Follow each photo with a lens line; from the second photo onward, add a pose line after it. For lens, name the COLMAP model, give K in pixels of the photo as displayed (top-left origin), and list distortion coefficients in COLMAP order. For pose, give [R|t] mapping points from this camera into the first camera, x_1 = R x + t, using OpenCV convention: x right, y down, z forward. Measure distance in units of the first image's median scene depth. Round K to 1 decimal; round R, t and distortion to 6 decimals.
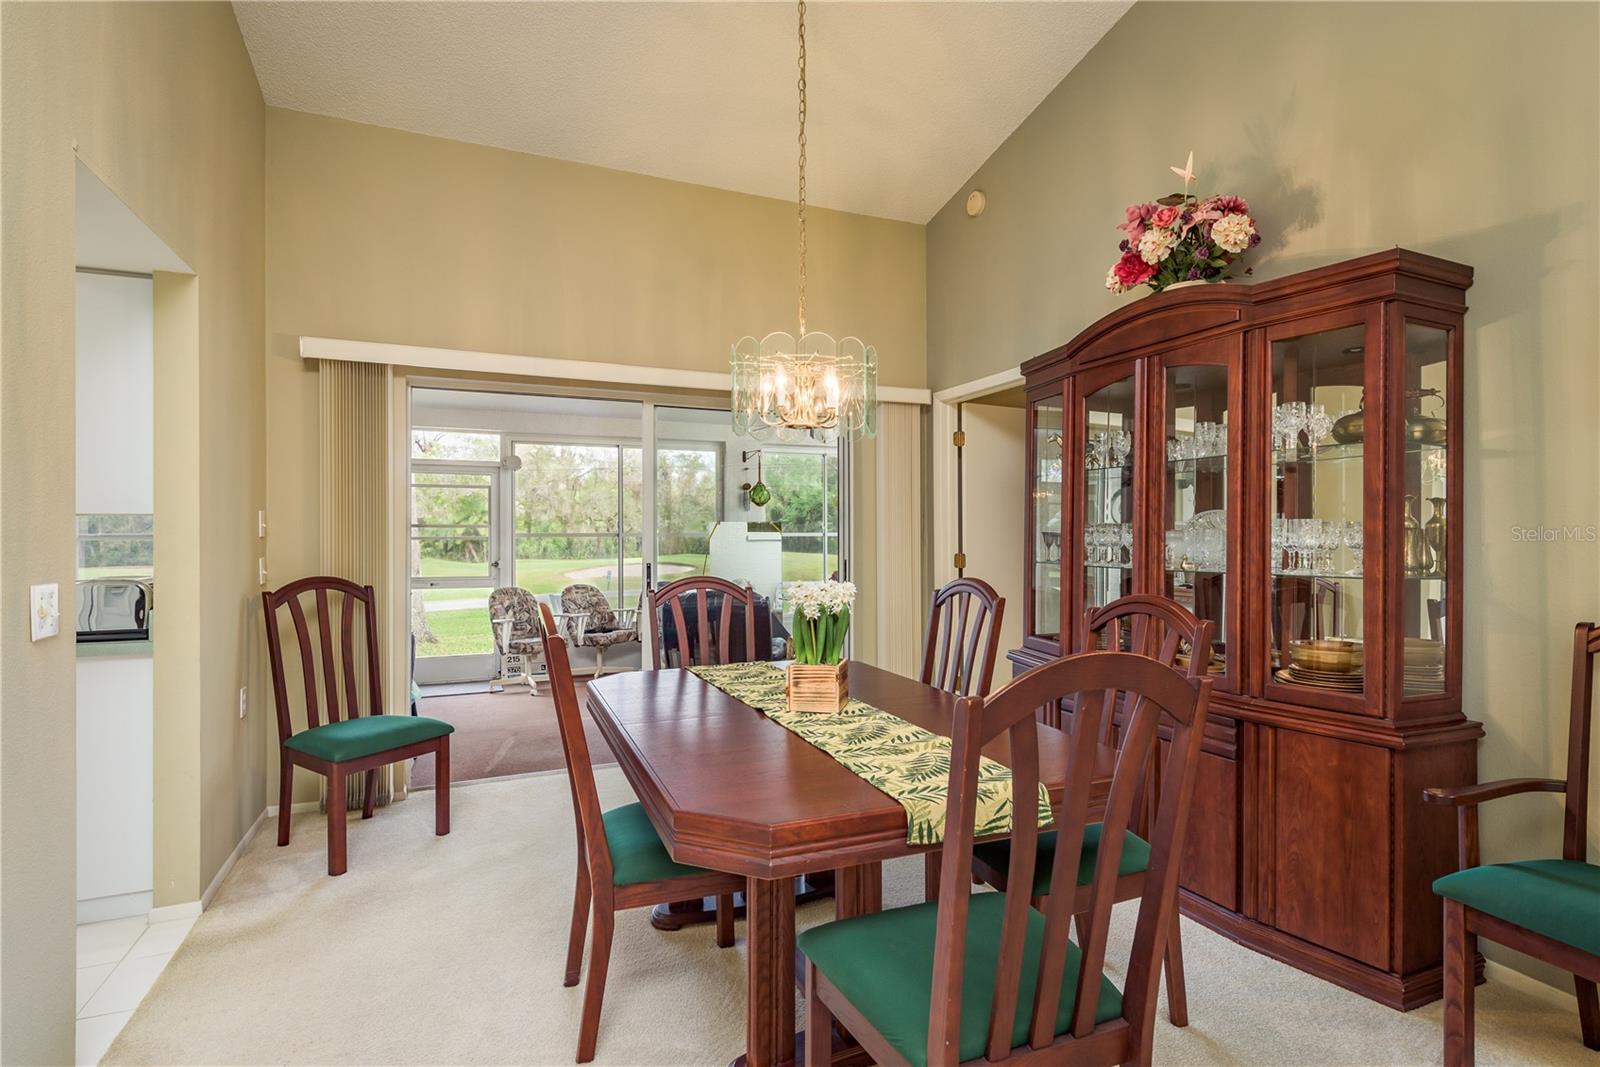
lens RADIAL K [[797.1, 0, 792.8], [0, 797.1, 537.2], [0, 0, 1]] dist [0.017009, 0.000018]
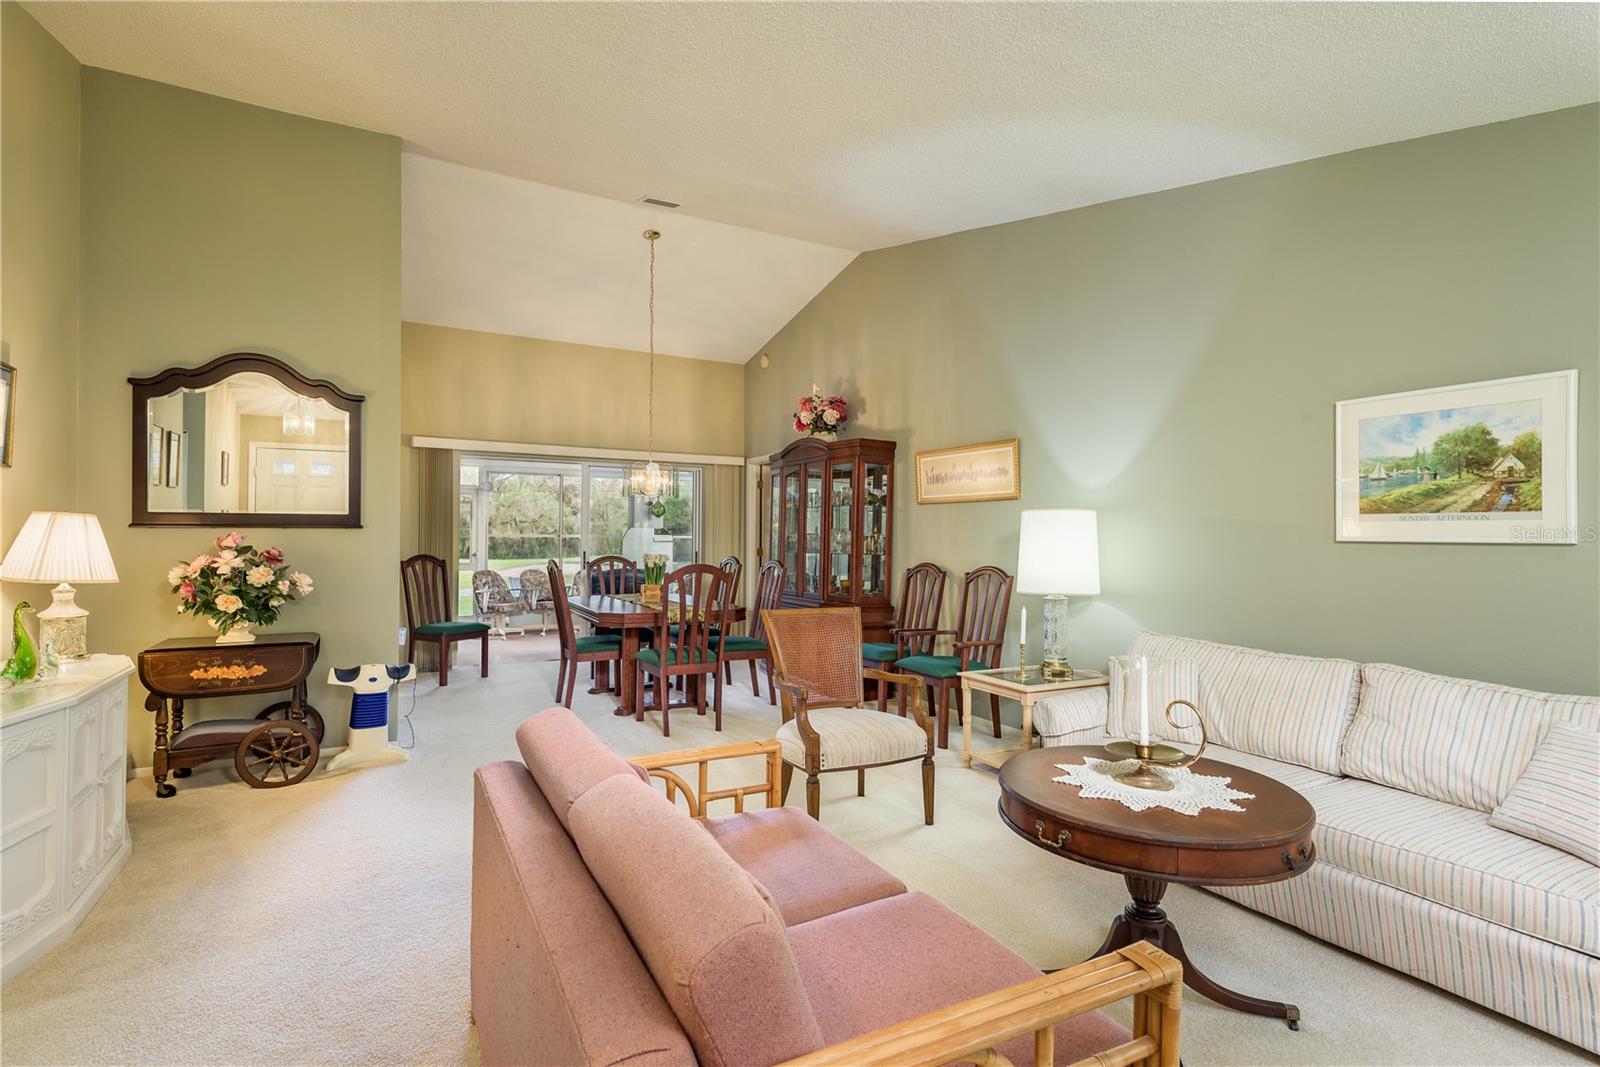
lens RADIAL K [[797.1, 0, 806.9], [0, 797.1, 536.4], [0, 0, 1]] dist [0.017009, 0.000018]
pose [[0.994154, 0.010060, 0.107502, 0.119816], [-0.009434, 0.999935, -0.006334, 0.004256], [-0.107559, 0.005283, 0.994185, -0.810010]]
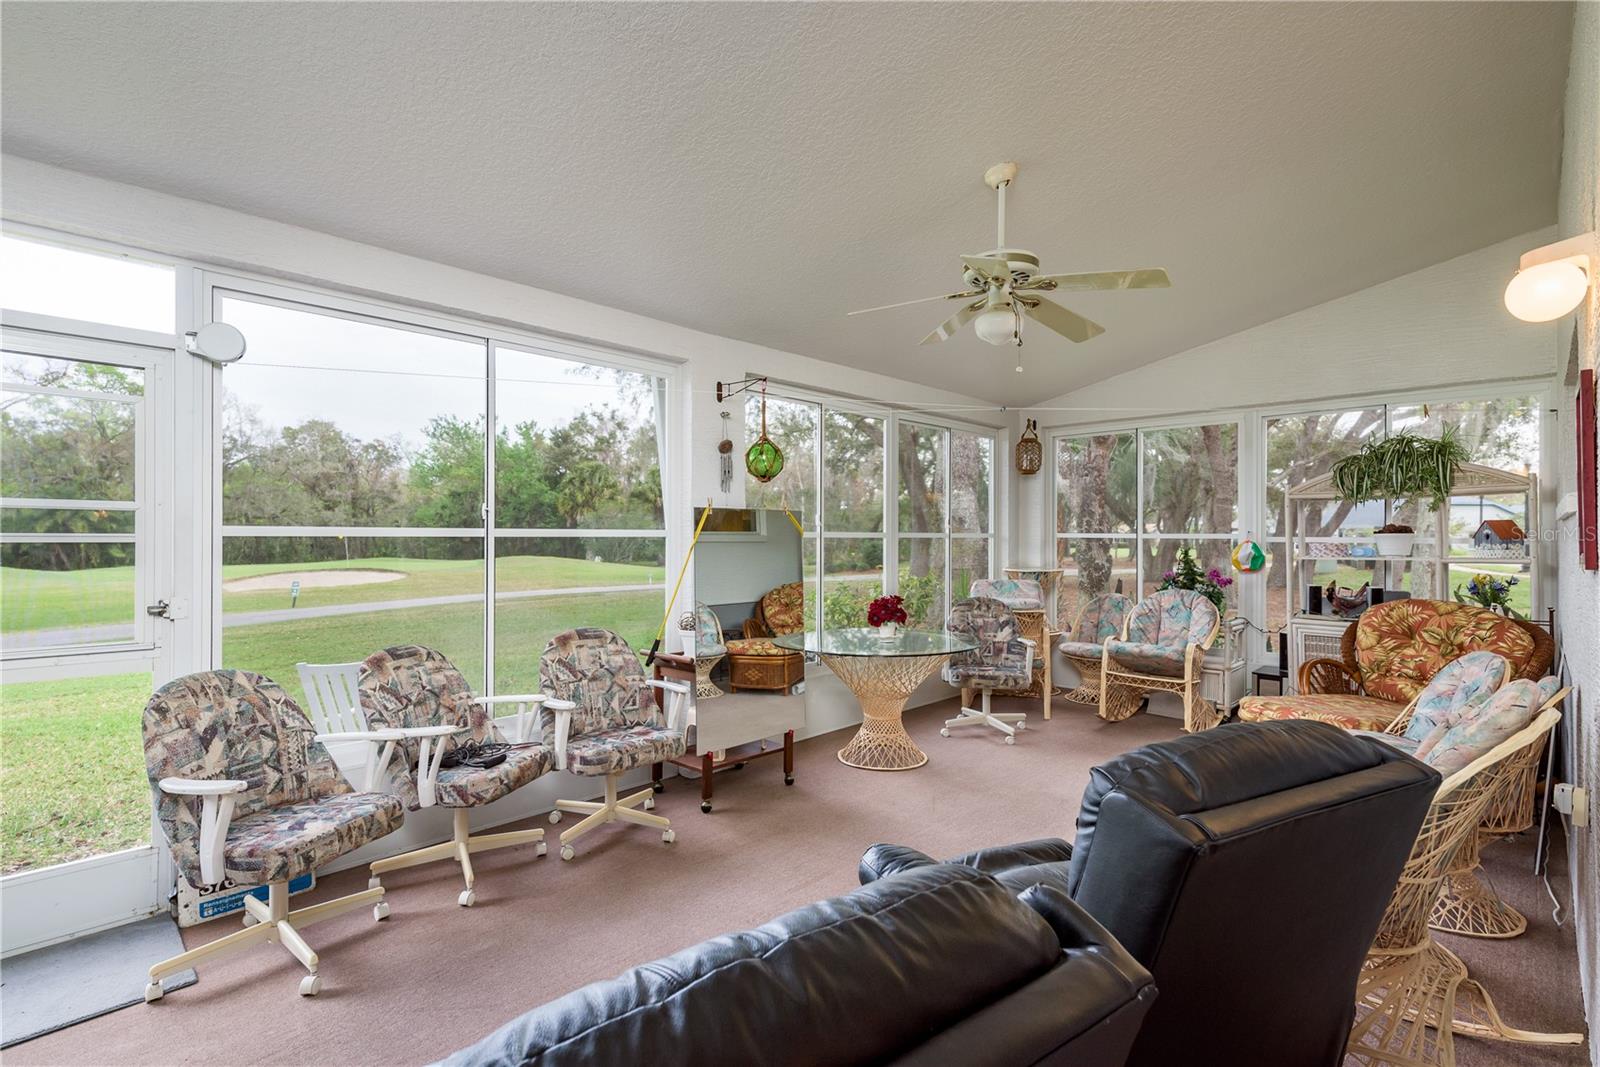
lens RADIAL K [[747.7, 0, 809.9], [0, 747.7, 534.2], [0, 0, 1]] dist [-0.002927, 0.000585]
pose [[0.918611, 0.006935, 0.395103, -0.350241], [-0.004062, 0.999959, -0.008108, 0.001373], [-0.395143, 0.005843, 0.918601, 0.848978]]
